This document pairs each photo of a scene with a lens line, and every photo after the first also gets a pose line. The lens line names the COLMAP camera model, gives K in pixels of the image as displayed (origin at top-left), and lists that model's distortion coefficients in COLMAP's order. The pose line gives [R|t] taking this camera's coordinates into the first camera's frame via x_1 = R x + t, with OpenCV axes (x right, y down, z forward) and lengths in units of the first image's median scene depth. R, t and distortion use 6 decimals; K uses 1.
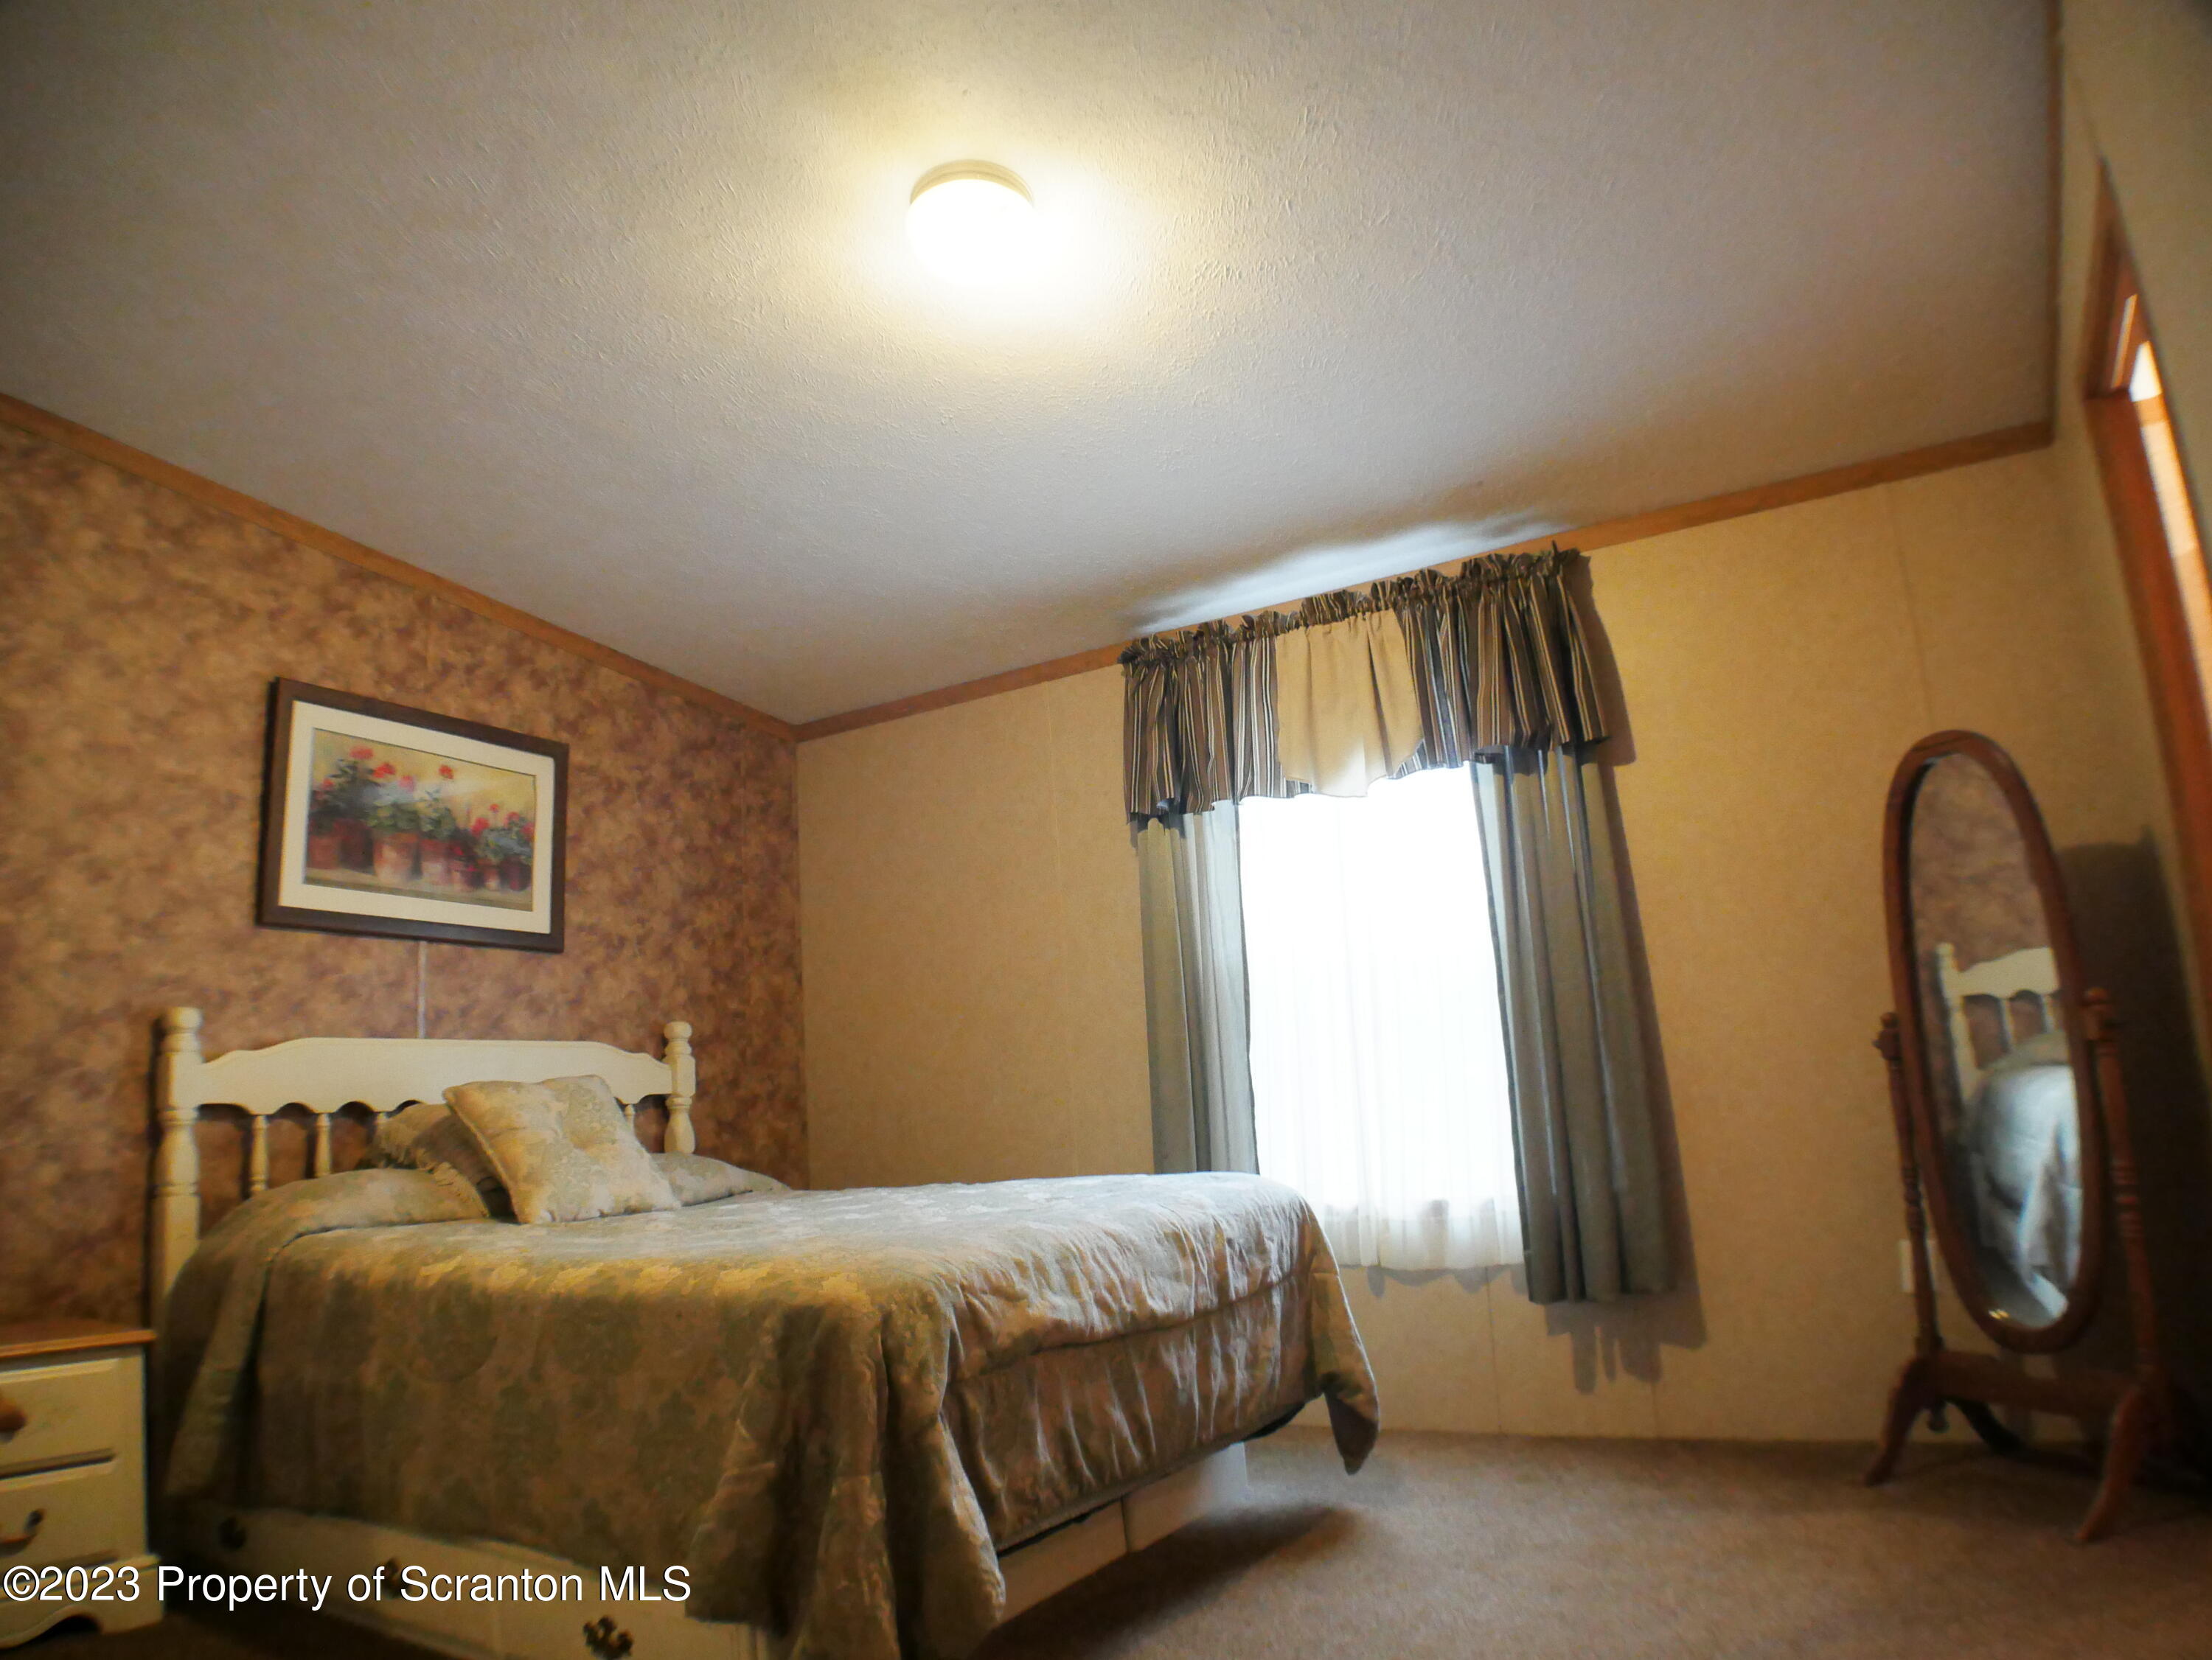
lens RADIAL K [[1463.8, 0, 1101.7], [0, 1463.8, 837.9], [0, 0, 1]] dist [-0.143947, 0.031270]
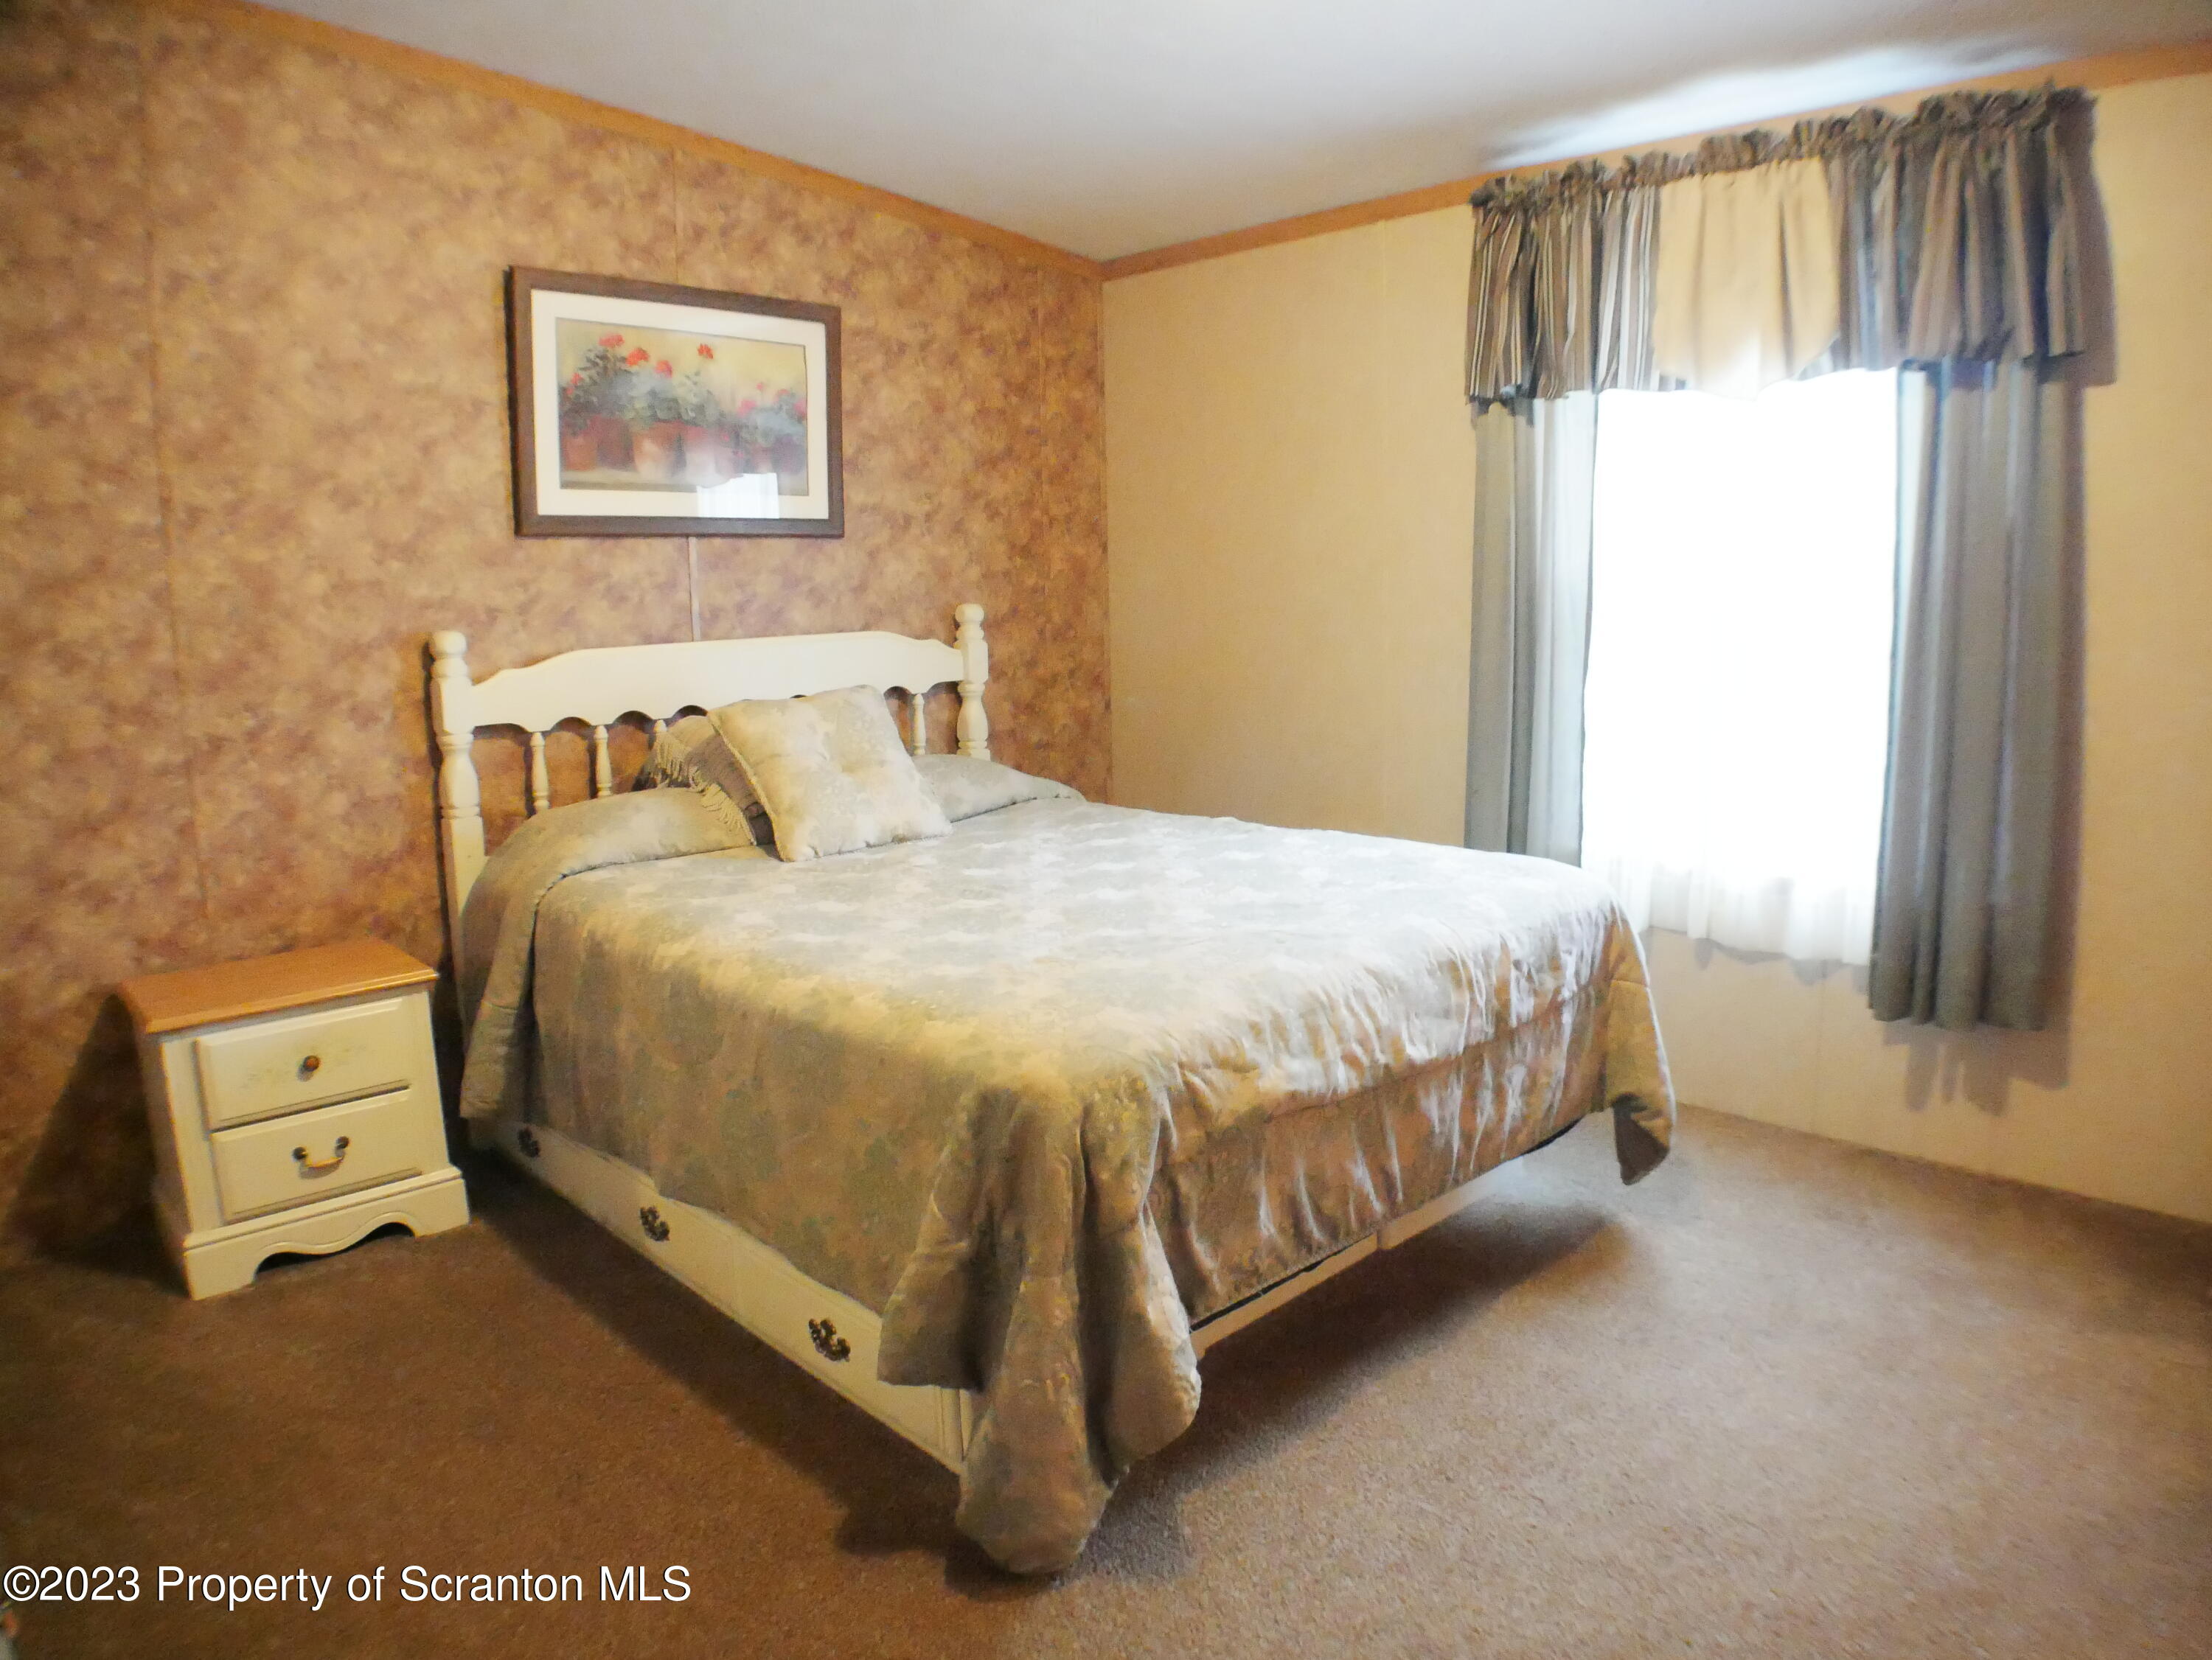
lens RADIAL K [[1463.8, 0, 1098.2], [0, 1463.8, 840.9], [0, 0, 1]] dist [-0.143947, 0.031270]
pose [[0.968065, 0.083924, -0.236234, 0.034376], [0.006690, 0.933320, 0.358983, -0.088996], [0.250609, -0.349100, 0.902953, 0.130377]]
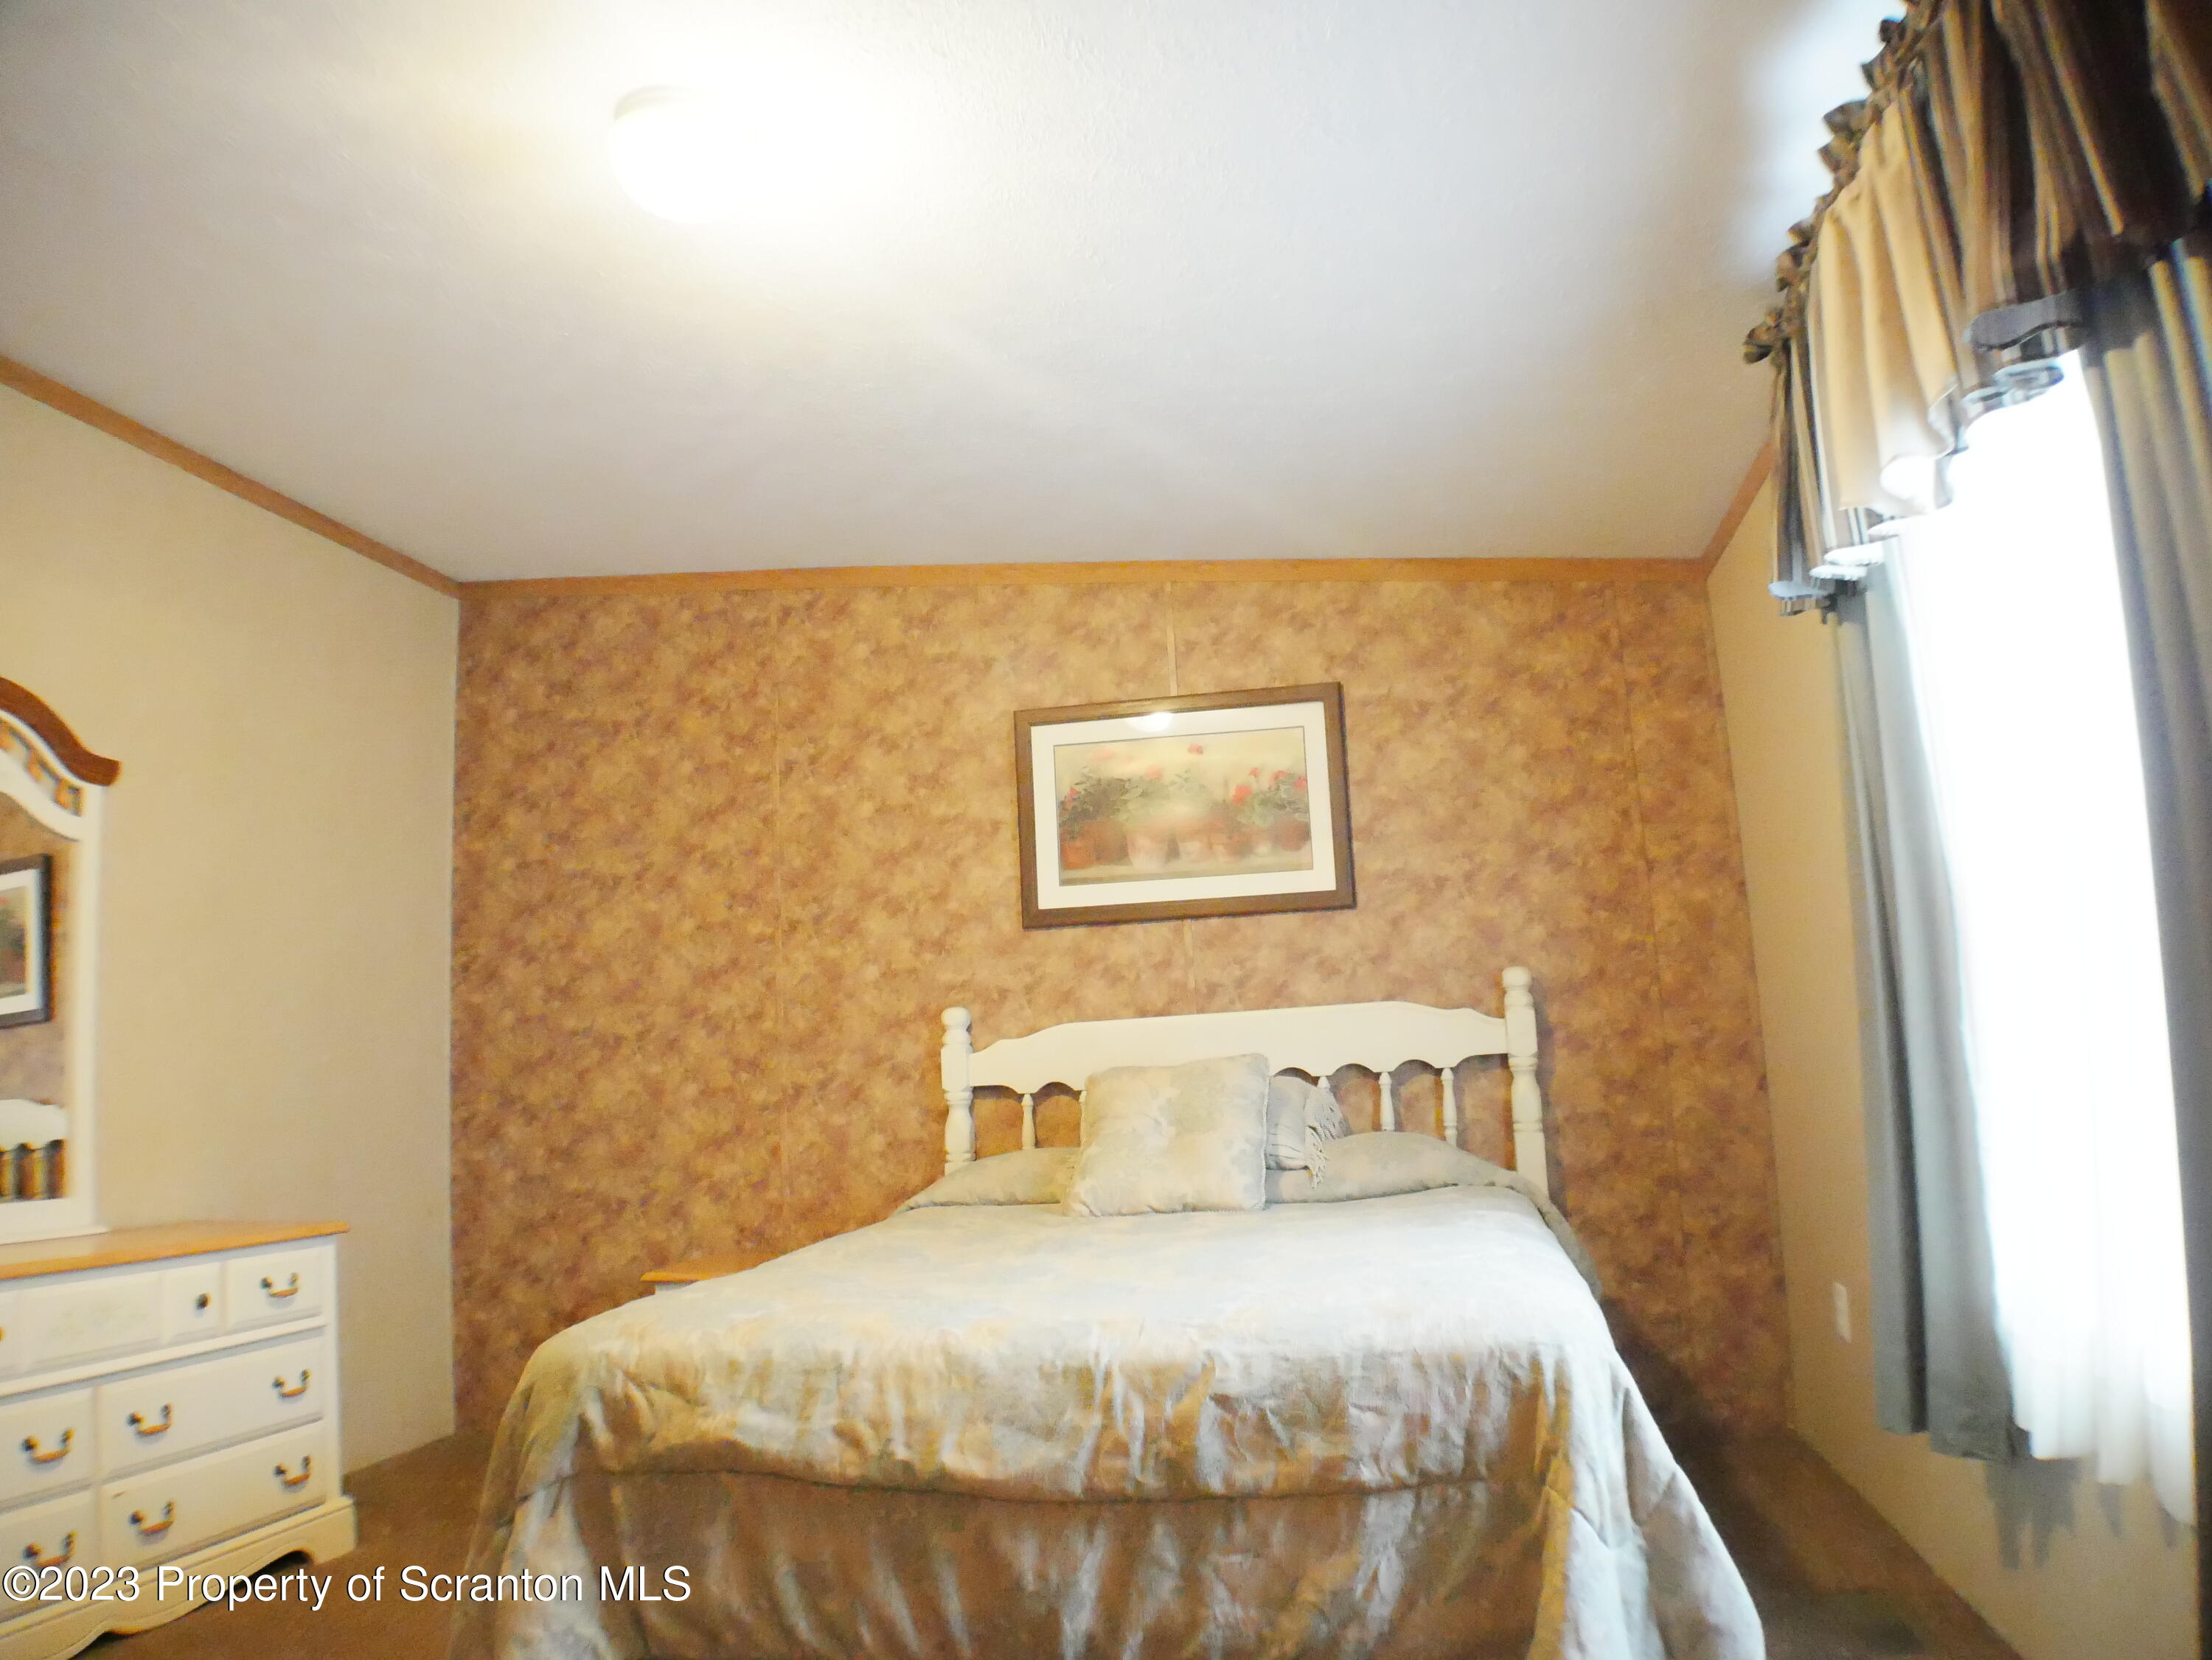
lens RADIAL K [[1463.8, 0, 1096.3], [0, 1463.8, 841.0], [0, 0, 1]] dist [-0.143947, 0.031270]
pose [[0.331426, -0.099506, -0.938219, 0.543142], [0.202957, 0.978661, -0.032100, 0.040787], [0.921393, -0.179780, 0.344550, 0.626647]]
